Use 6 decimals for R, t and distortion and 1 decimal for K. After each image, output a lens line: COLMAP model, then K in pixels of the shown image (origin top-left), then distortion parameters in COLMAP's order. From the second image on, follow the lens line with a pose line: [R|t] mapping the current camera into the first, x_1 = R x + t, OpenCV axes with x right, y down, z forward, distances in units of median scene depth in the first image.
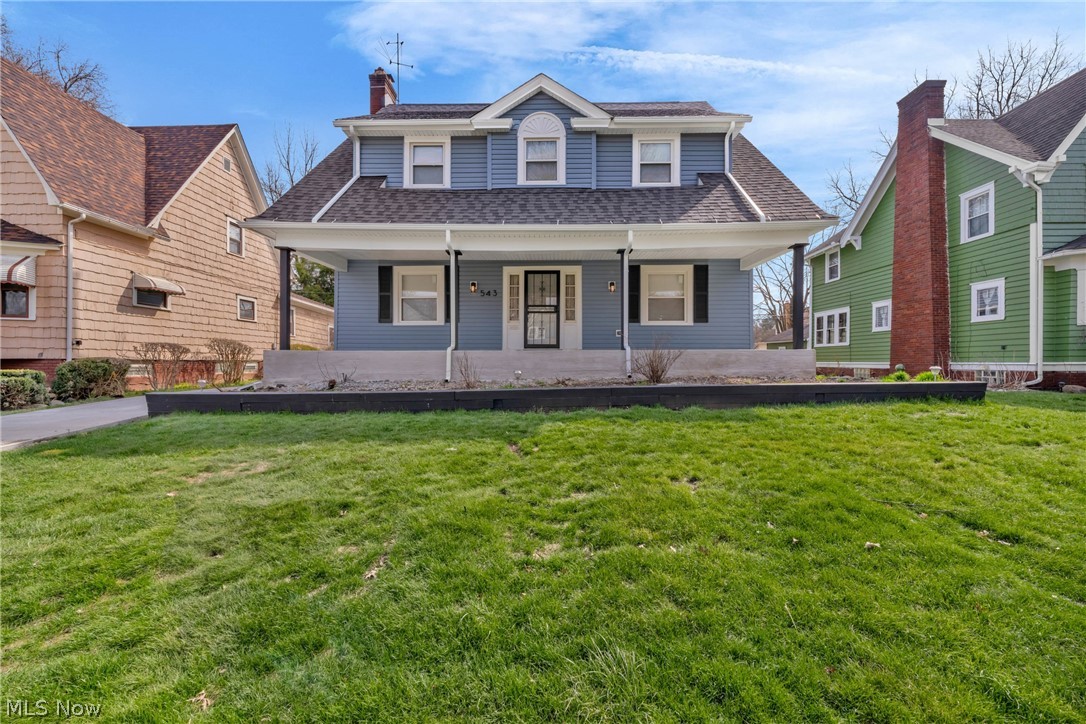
lens RADIAL K [[432.2, 0, 541.2], [0, 432.2, 360.8], [0, 0, 1]] dist [0.002197, 0.000047]
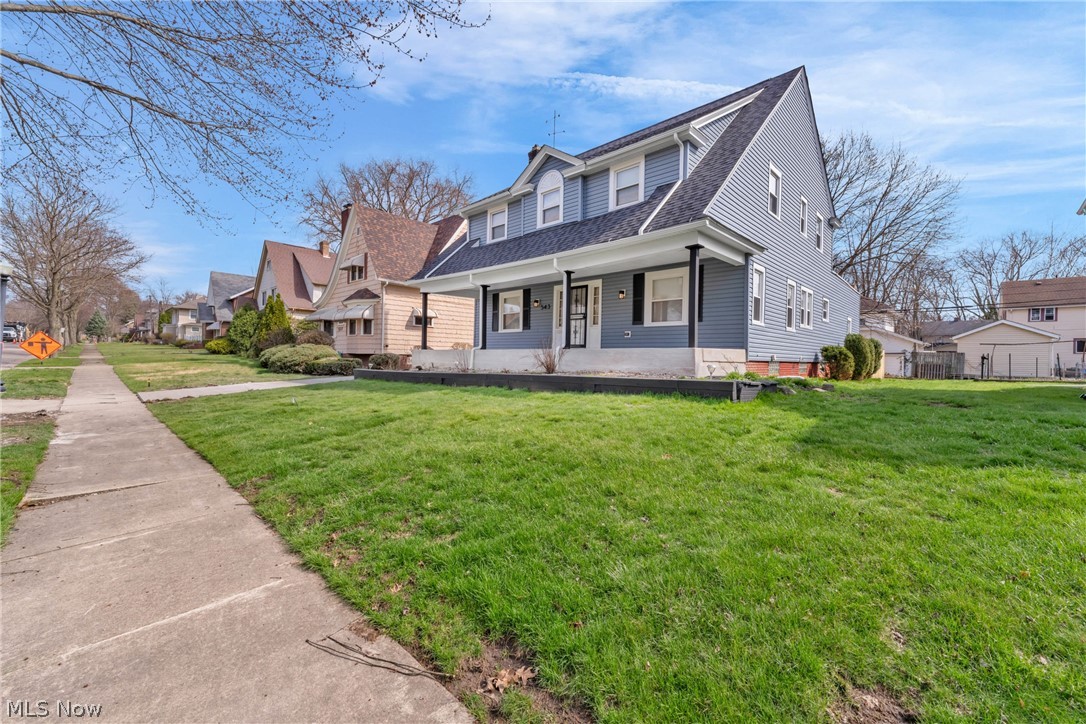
lens RADIAL K [[432.2, 0, 536.3], [0, 432.2, 361.7], [0, 0, 1]] dist [0.002197, 0.000047]
pose [[0.736535, 0.017289, -0.676178, 0.775378], [-0.013798, 0.999849, 0.010536, 0.000585], [0.676258, 0.001570, 0.736663, -0.009566]]
